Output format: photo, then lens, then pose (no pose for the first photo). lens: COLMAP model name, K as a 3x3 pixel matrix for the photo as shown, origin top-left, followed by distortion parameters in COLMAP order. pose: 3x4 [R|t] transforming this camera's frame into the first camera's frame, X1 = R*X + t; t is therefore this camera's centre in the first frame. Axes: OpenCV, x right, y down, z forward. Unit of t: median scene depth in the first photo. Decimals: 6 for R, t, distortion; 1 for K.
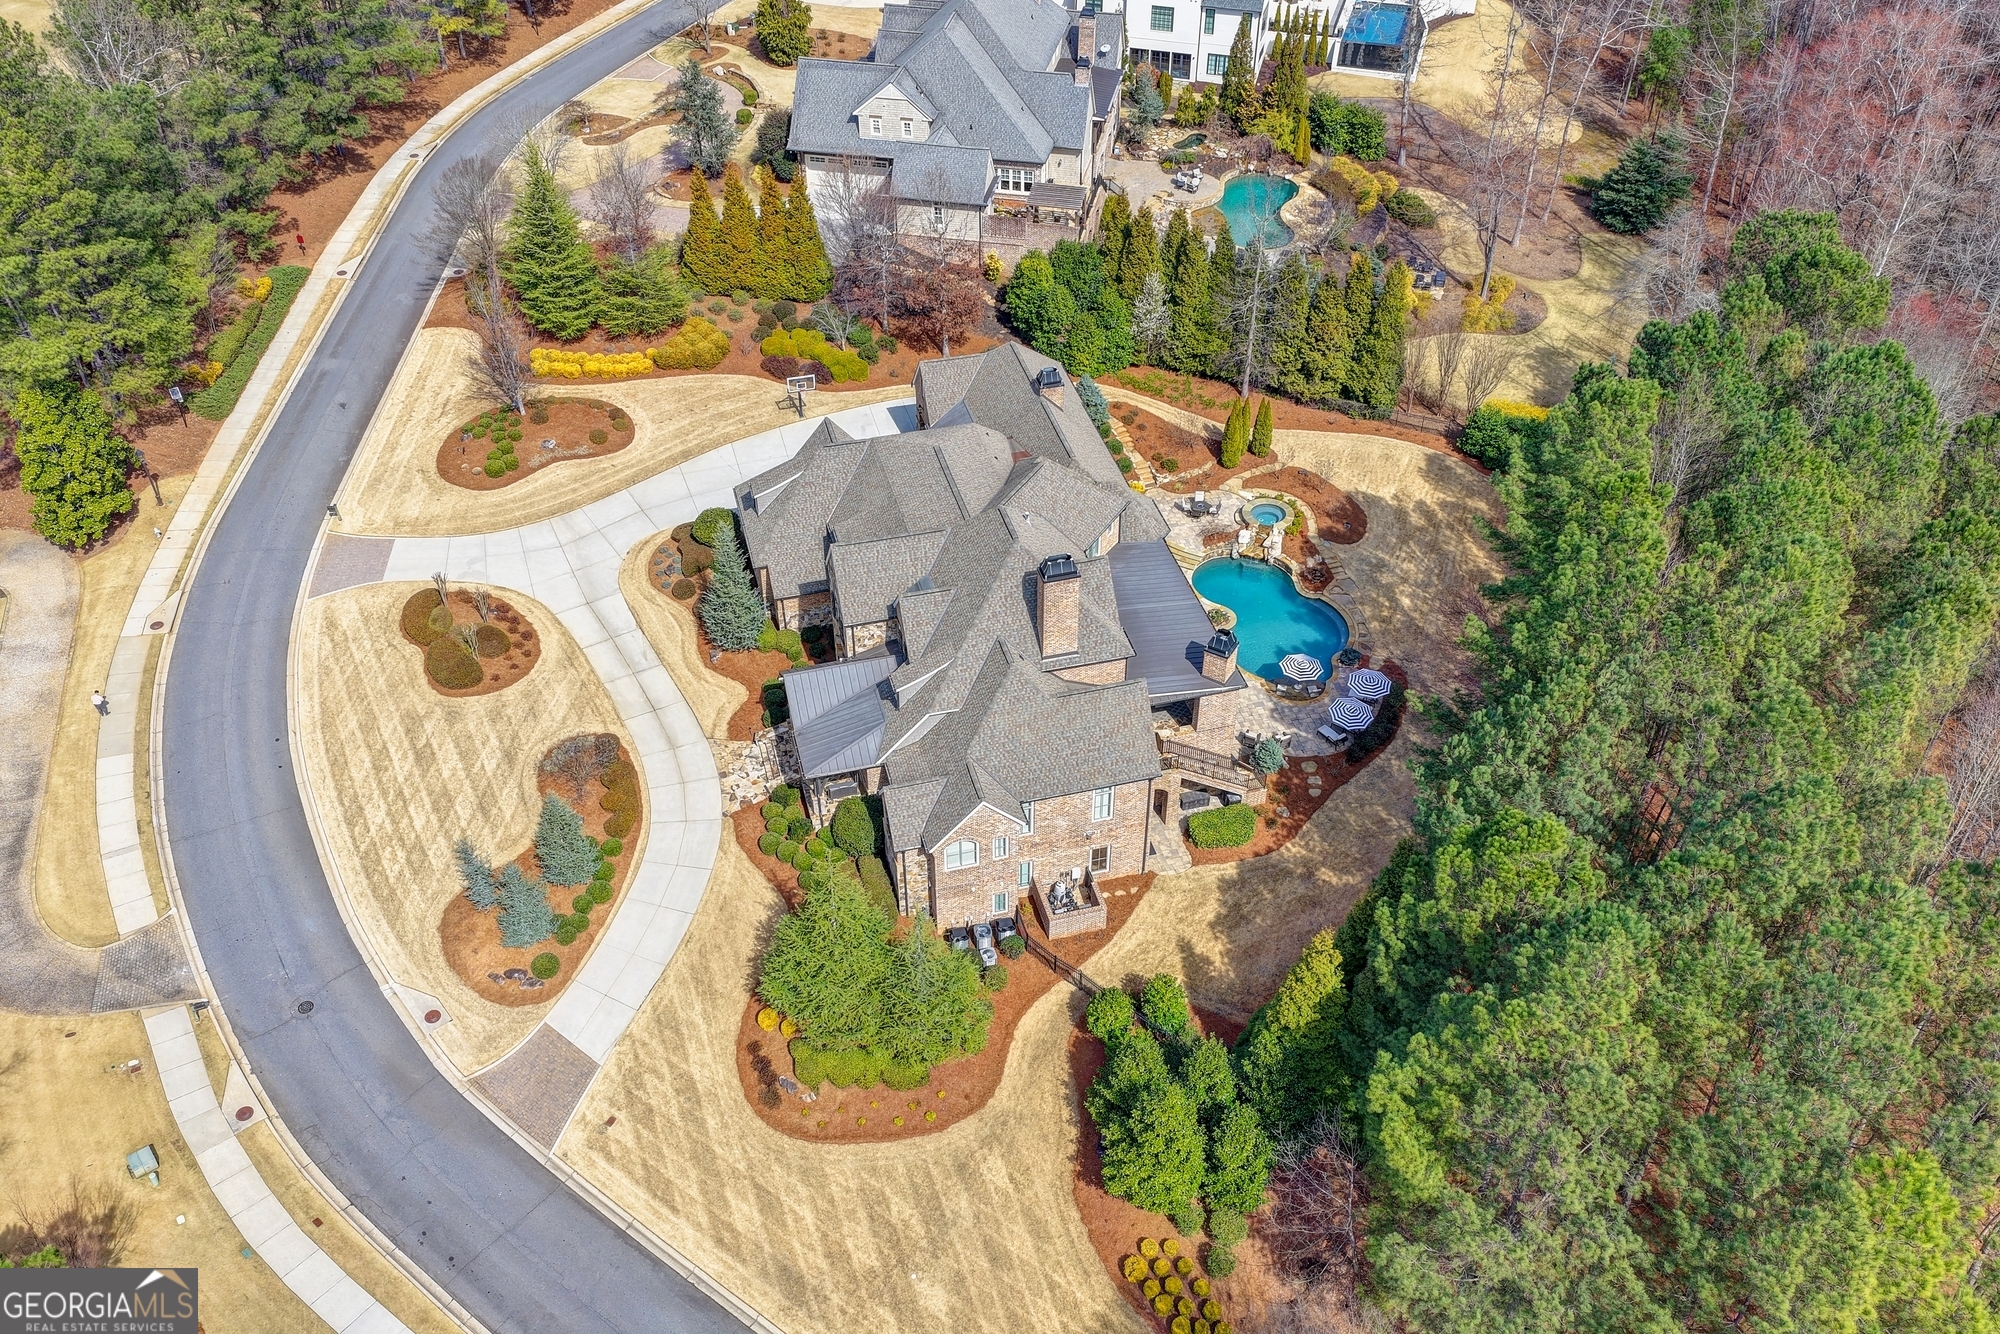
lens RADIAL K [[1662.5, 0, 1005.0], [0, 1662.5, 675.4], [0, 0, 1]] dist [0.001033, 0.018739]
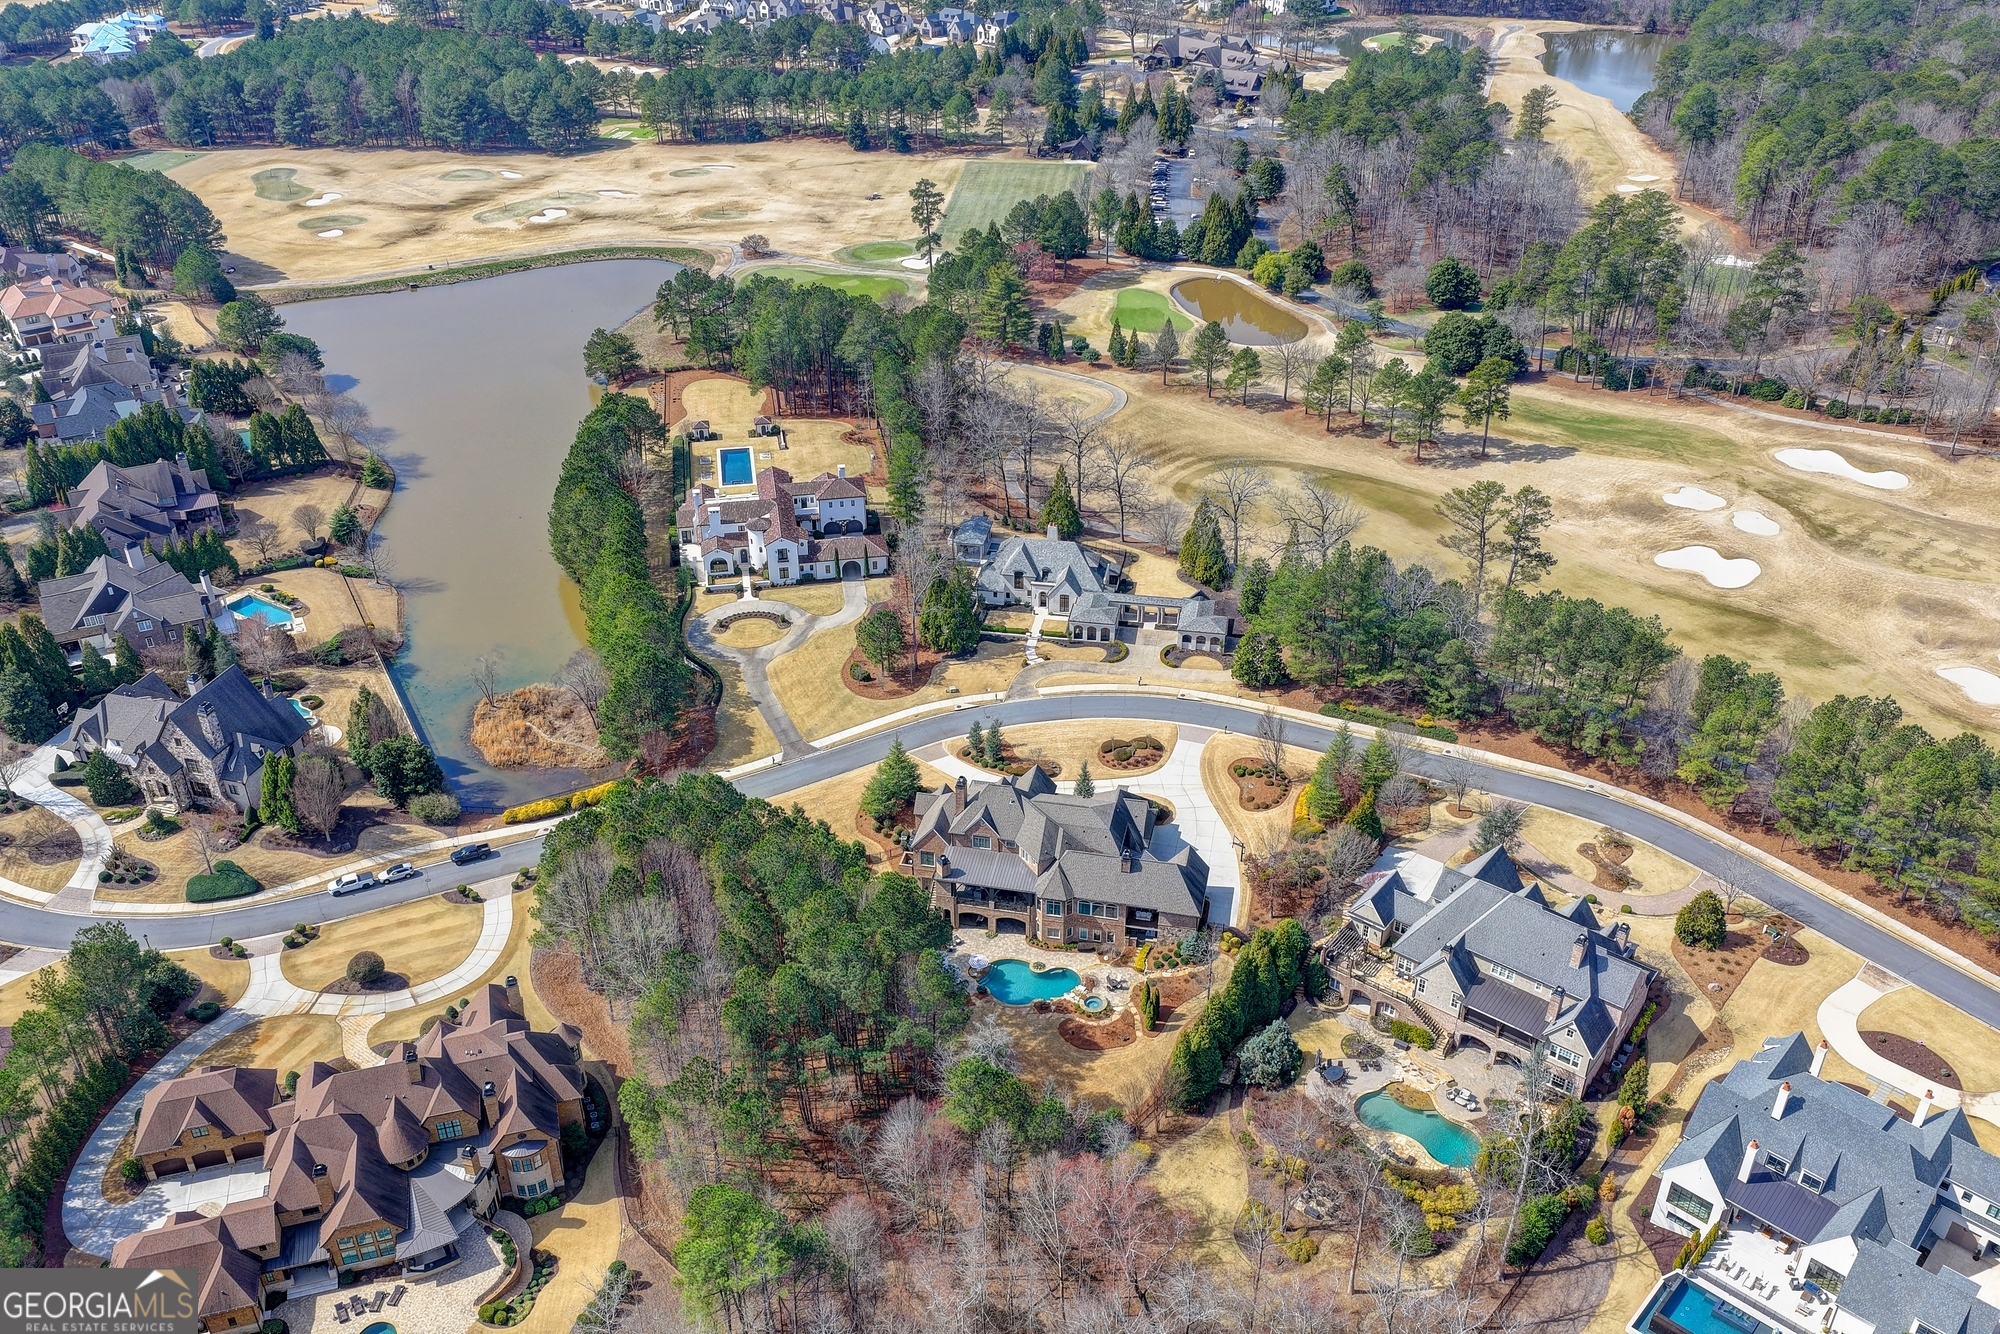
lens RADIAL K [[1662.5, 0, 1005.0], [0, 1662.5, 675.4], [0, 0, 1]] dist [0.001033, 0.018739]
pose [[-0.449962, 0.468428, -0.760335, 1.615518], [-0.588082, 0.485314, 0.647016, -1.588017], [0.672082, 0.738272, 0.057102, 0.630614]]
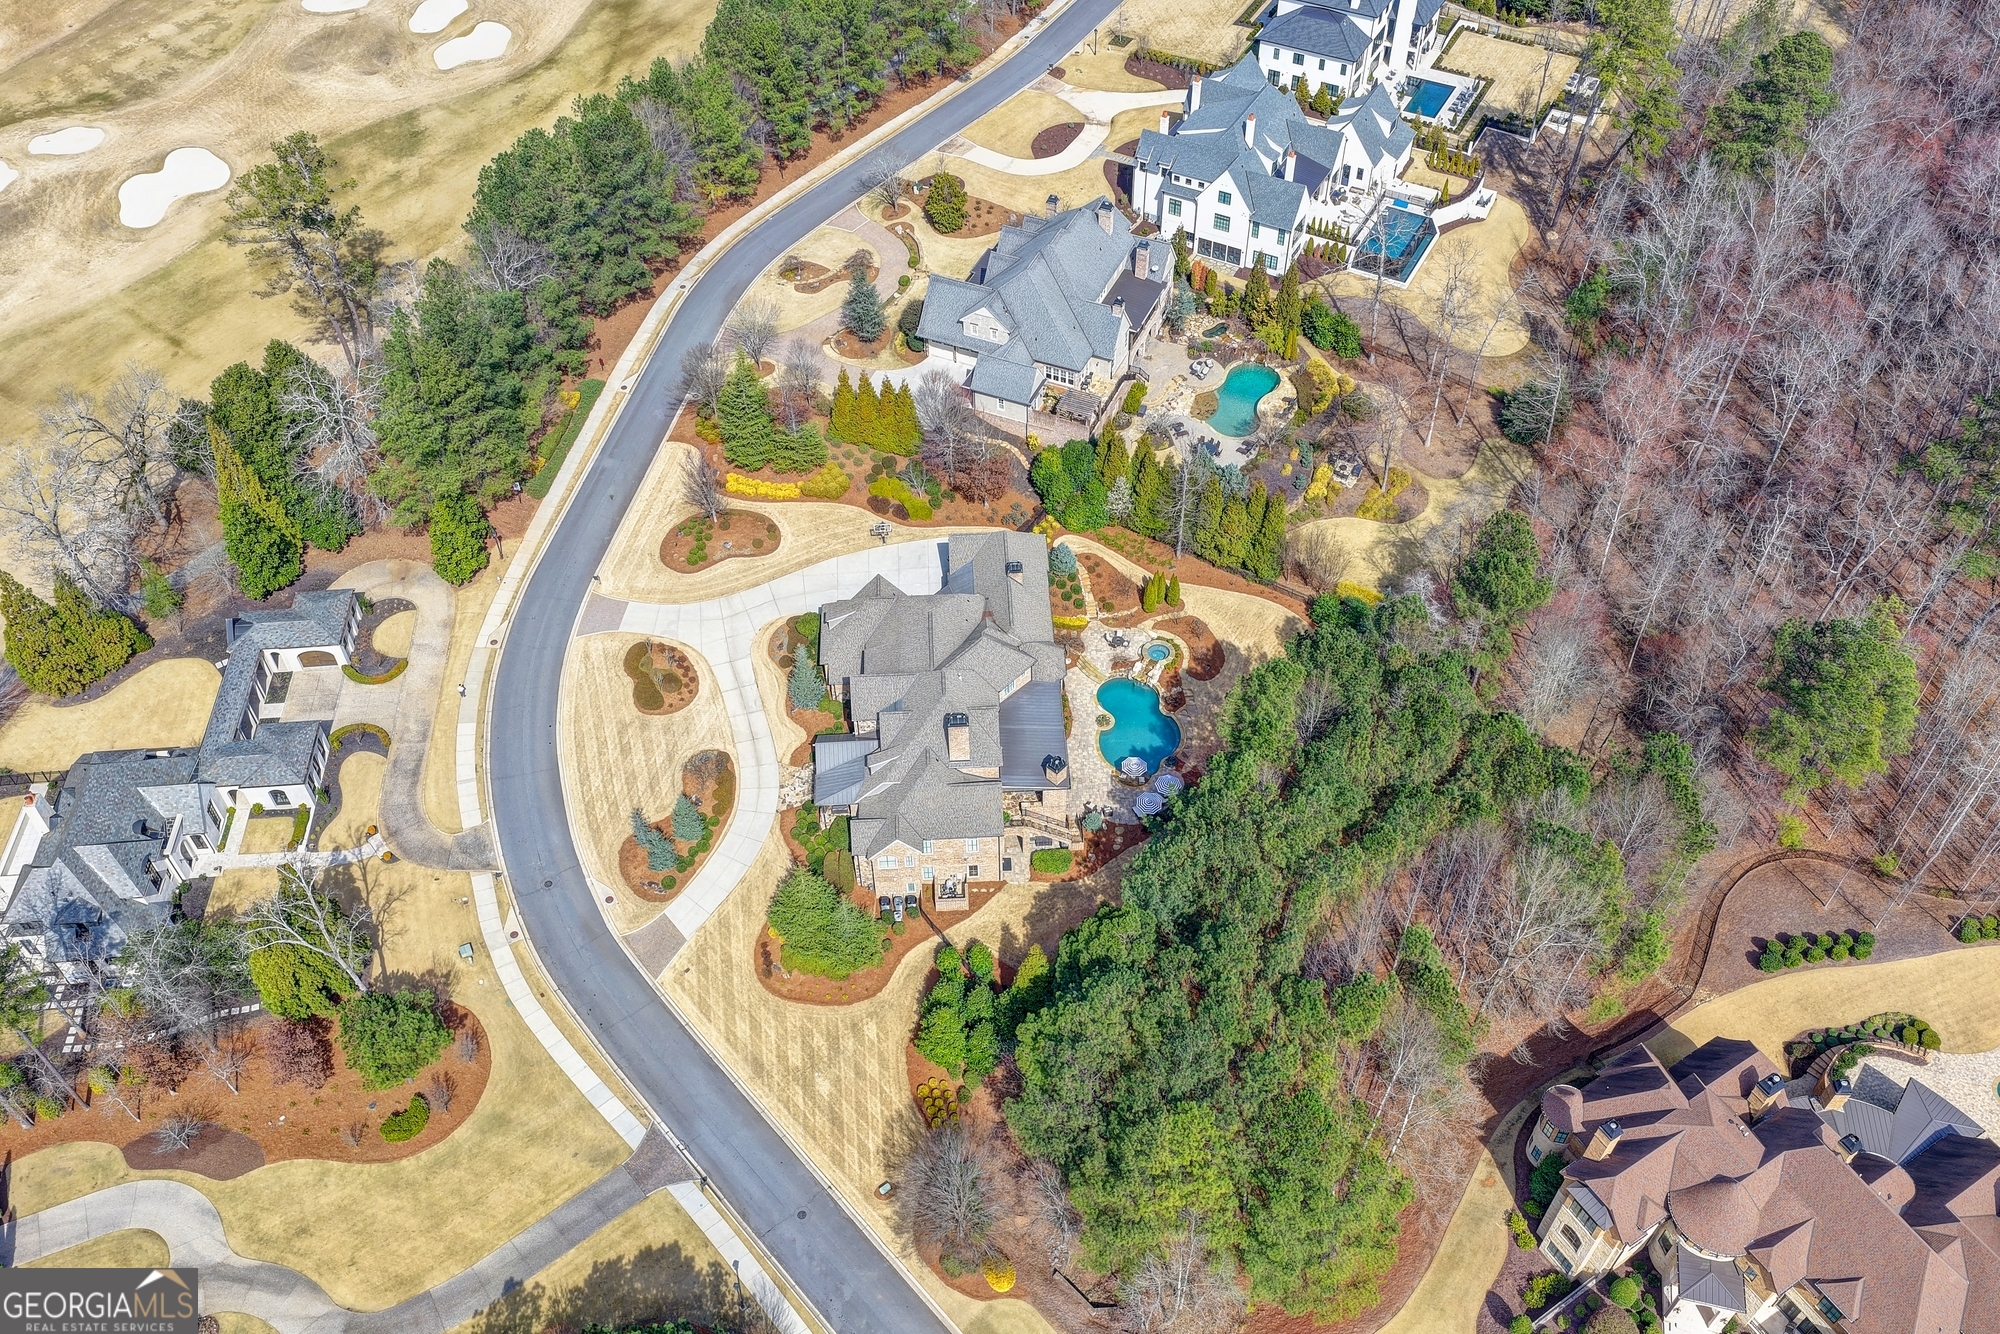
lens RADIAL K [[1689.0, 0, 1000.0], [0, 1689.0, 667.0], [0, 0, 1]] dist [0.011869, 0.014215]
pose [[0.977039, 0.148338, -0.152943, 0.290276], [-0.130484, 0.984056, 0.120863, -0.288790], [0.168433, -0.098131, 0.980816, -0.665039]]
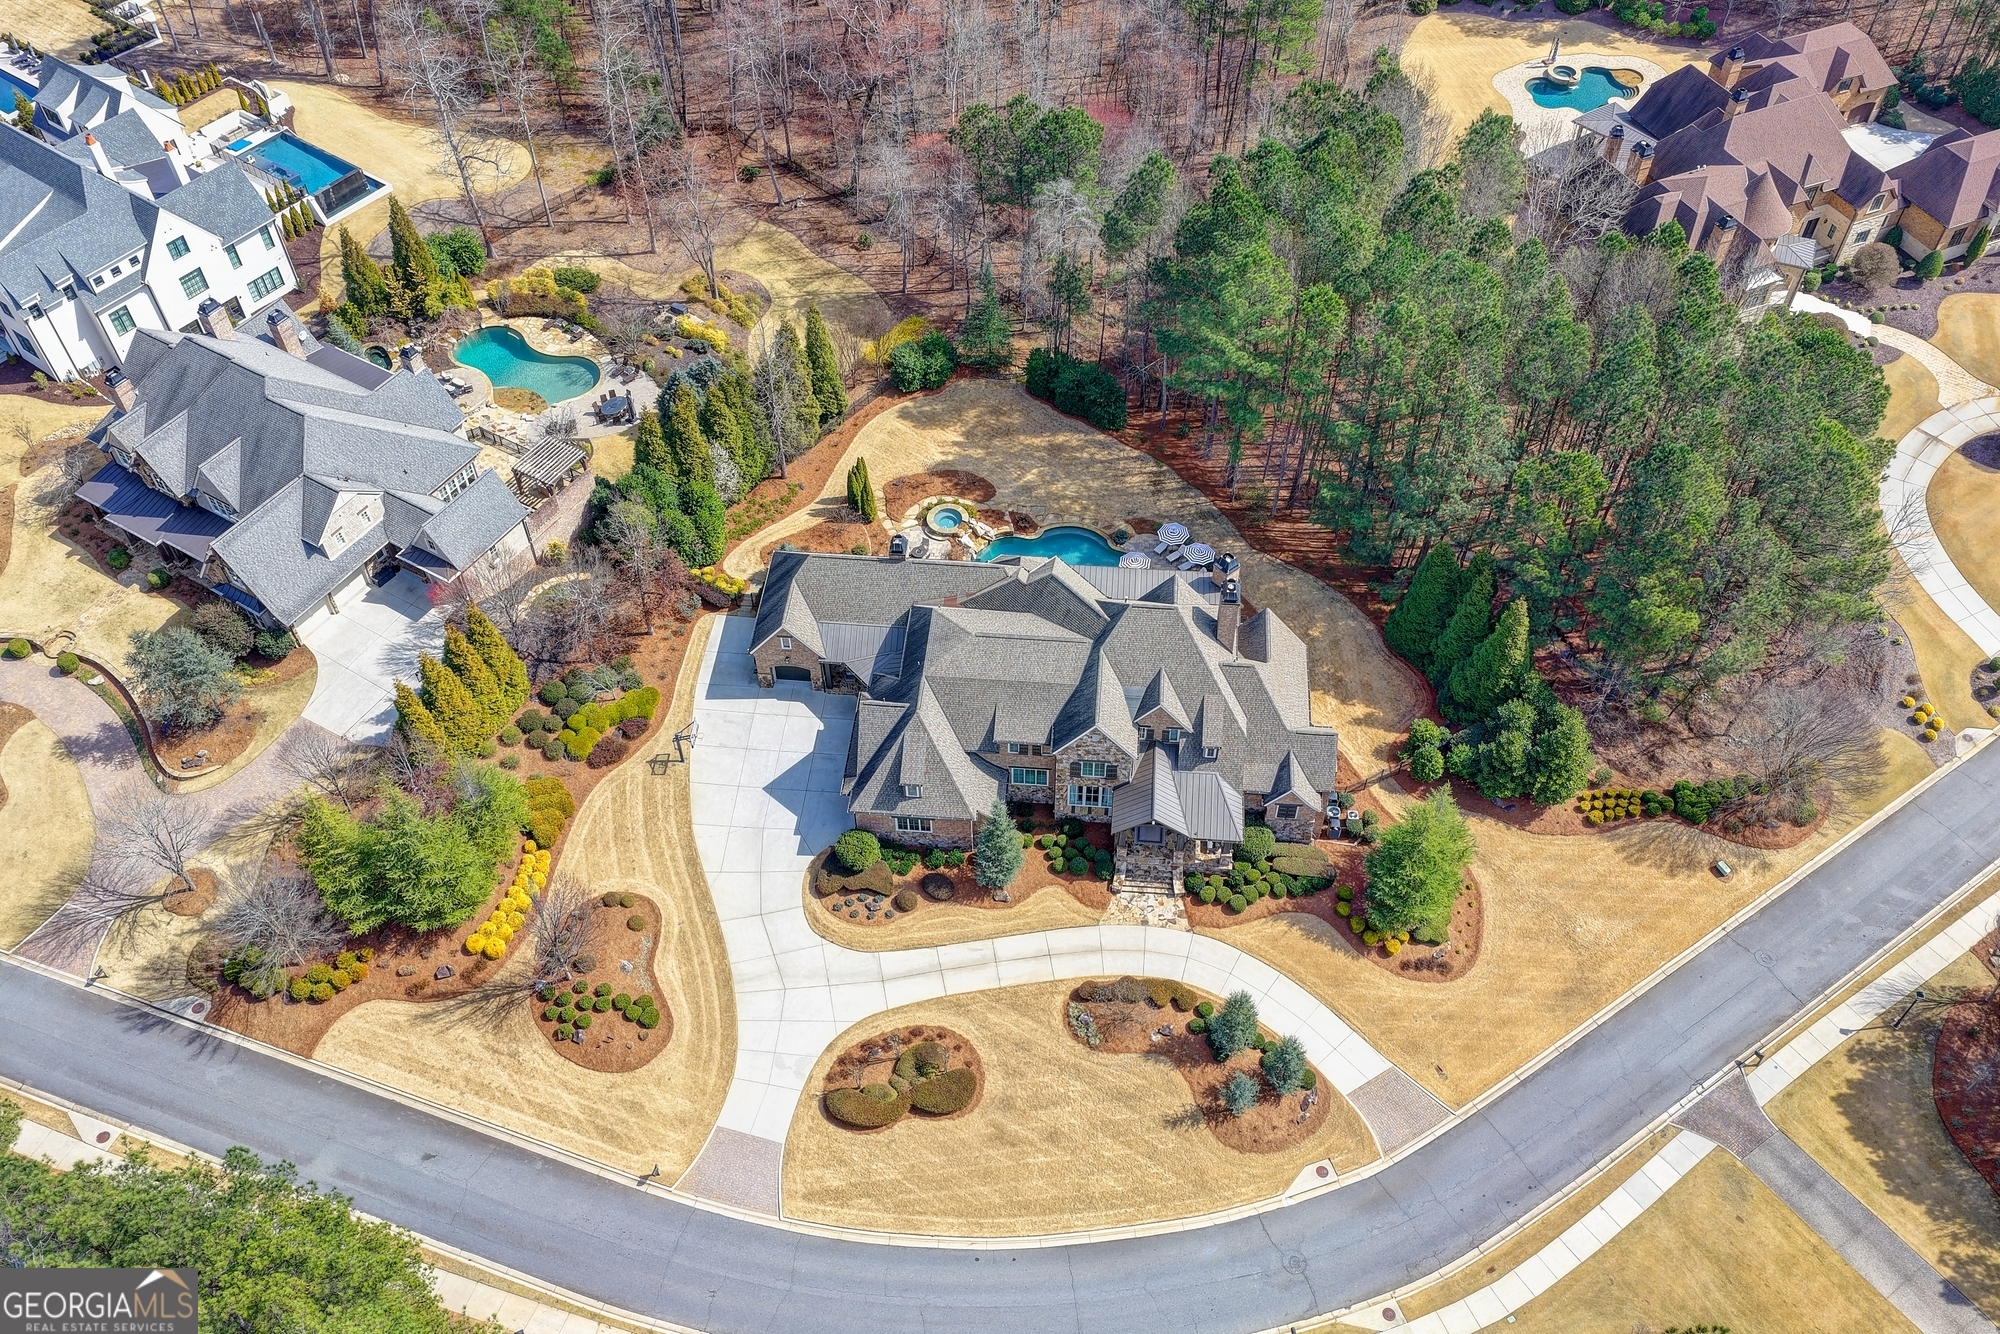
lens RADIAL K [[1689.0, 0, 1000.0], [0, 1689.0, 667.0], [0, 0, 1]] dist [0.011869, 0.014215]
pose [[0.339392, -0.711768, 0.614979, -0.760497], [0.621035, 0.660590, 0.421824, -0.594778], [-0.706490, 0.238760, 0.666232, 0.186165]]
